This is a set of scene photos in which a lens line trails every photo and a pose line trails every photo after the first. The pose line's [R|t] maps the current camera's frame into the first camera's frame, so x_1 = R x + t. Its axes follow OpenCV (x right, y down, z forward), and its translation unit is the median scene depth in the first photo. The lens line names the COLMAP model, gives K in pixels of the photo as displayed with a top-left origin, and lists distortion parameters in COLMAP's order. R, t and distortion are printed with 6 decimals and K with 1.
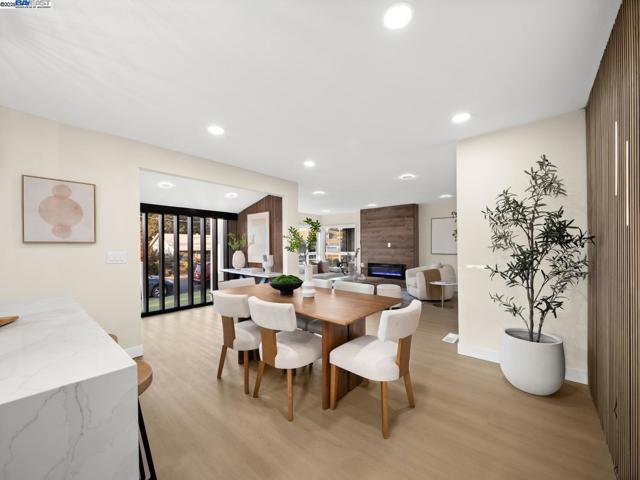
lens RADIAL K [[256.8, 0, 318.2], [0, 256.8, 246.1], [0, 0, 1]] dist [0.001389, -0.001128]
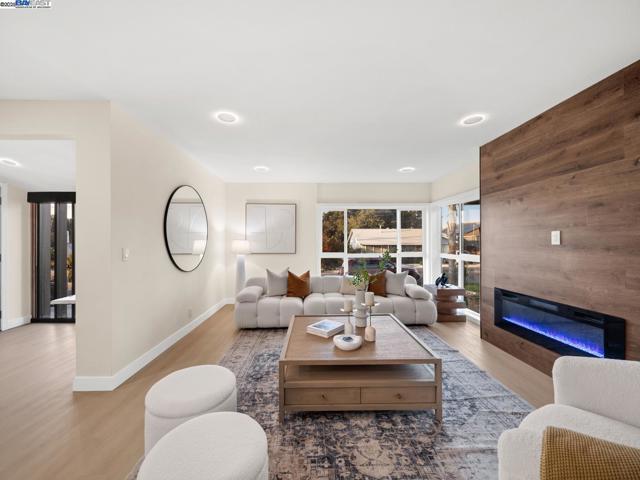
lens RADIAL K [[256.8, 0, 313.8], [0, 256.8, 240.6], [0, 0, 1]] dist [0.001389, -0.001128]
pose [[0.672354, -0.002661, -0.740225, 0.309597], [0.005292, 0.999985, 0.001212, -0.002933], [0.740211, -0.004733, 0.672358, 0.604378]]
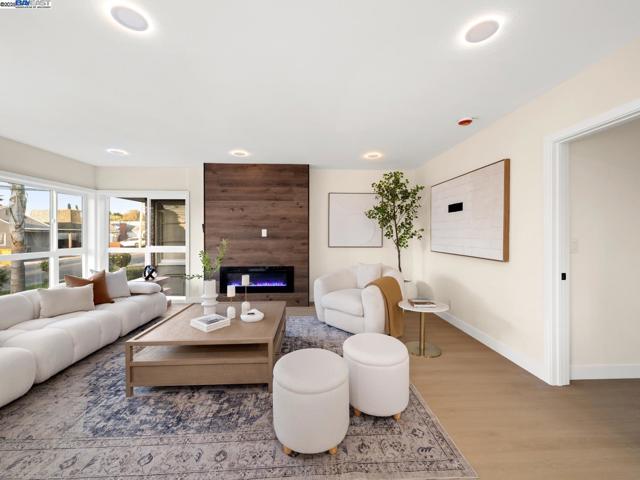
lens RADIAL K [[256.8, 0, 320.0], [0, 256.8, 236.9], [0, 0, 1]] dist [0.001389, -0.001128]
pose [[0.723453, -0.005300, 0.690353, -0.022101], [-0.003667, 0.999927, 0.011520, -0.002556], [-0.690364, -0.010865, 0.723381, 0.515100]]
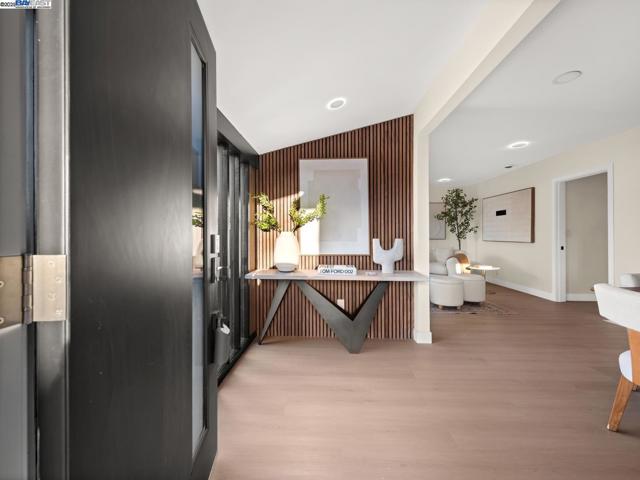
lens RADIAL K [[256.8, 0, 318.8], [0, 256.8, 234.8], [0, 0, 1]] dist [0.001389, -0.001128]
pose [[0.782023, 0.006600, 0.623214, -0.402622], [-0.006766, 0.999975, -0.002100, 0.018164], [-0.623212, -0.002575, 0.782048, 0.427538]]
